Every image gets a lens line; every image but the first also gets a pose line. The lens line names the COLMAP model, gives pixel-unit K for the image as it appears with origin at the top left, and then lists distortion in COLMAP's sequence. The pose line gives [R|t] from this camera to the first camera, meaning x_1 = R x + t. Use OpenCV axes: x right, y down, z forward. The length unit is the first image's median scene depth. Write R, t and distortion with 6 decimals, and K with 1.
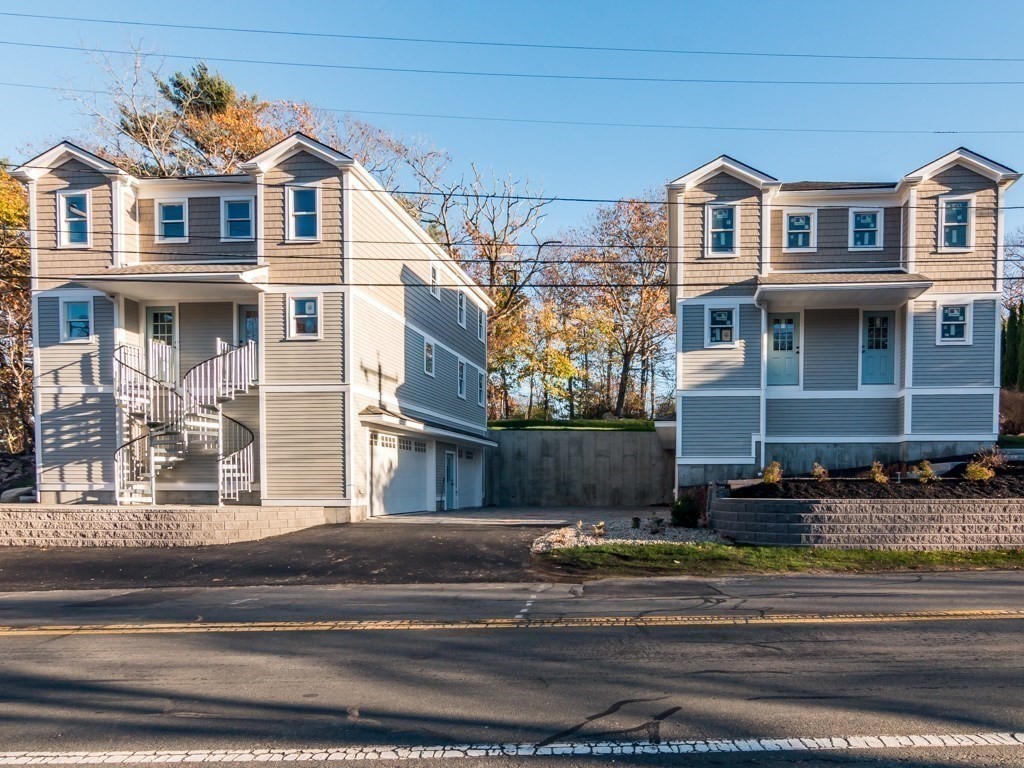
lens RADIAL K [[589.9, 0, 513.5], [0, 589.9, 379.5], [0, 0, 1]] dist [-0.002419, -0.000084]
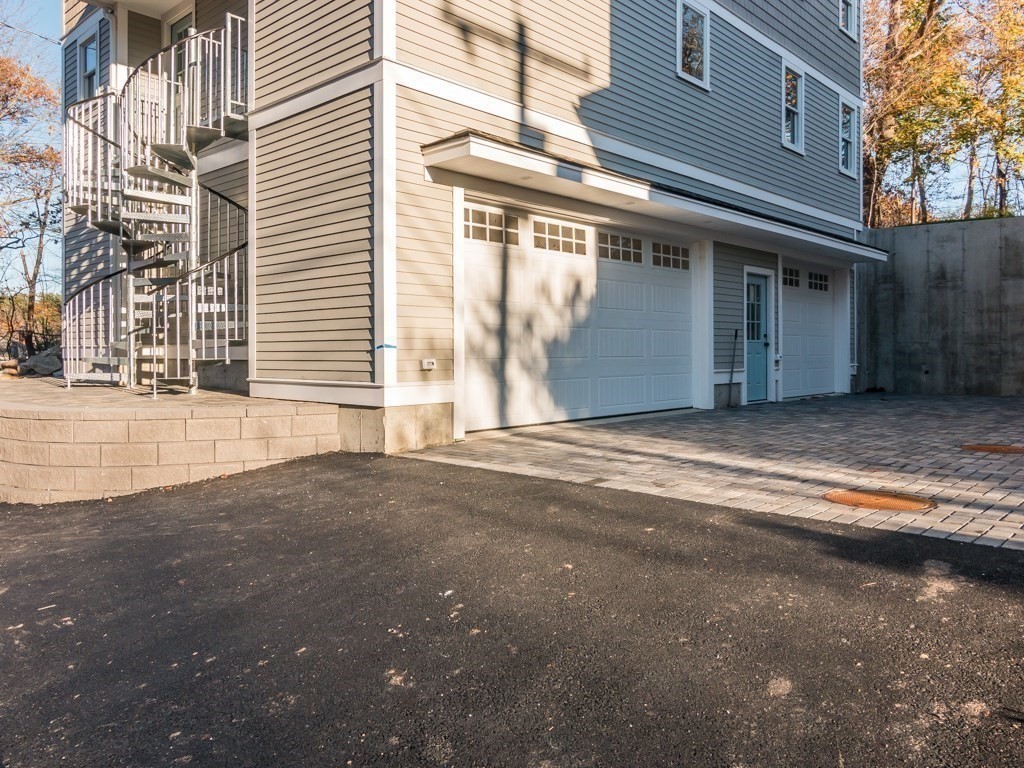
lens RADIAL K [[832.0, 0, 514.2], [0, 832.0, 353.1], [0, 0, 1]] dist [-0.003419, -0.001138]
pose [[0.891469, -0.001150, -0.453080, 0.007861], [0.083473, 0.983296, 0.161743, 0.076783], [0.445326, -0.182009, 0.876674, 0.420564]]
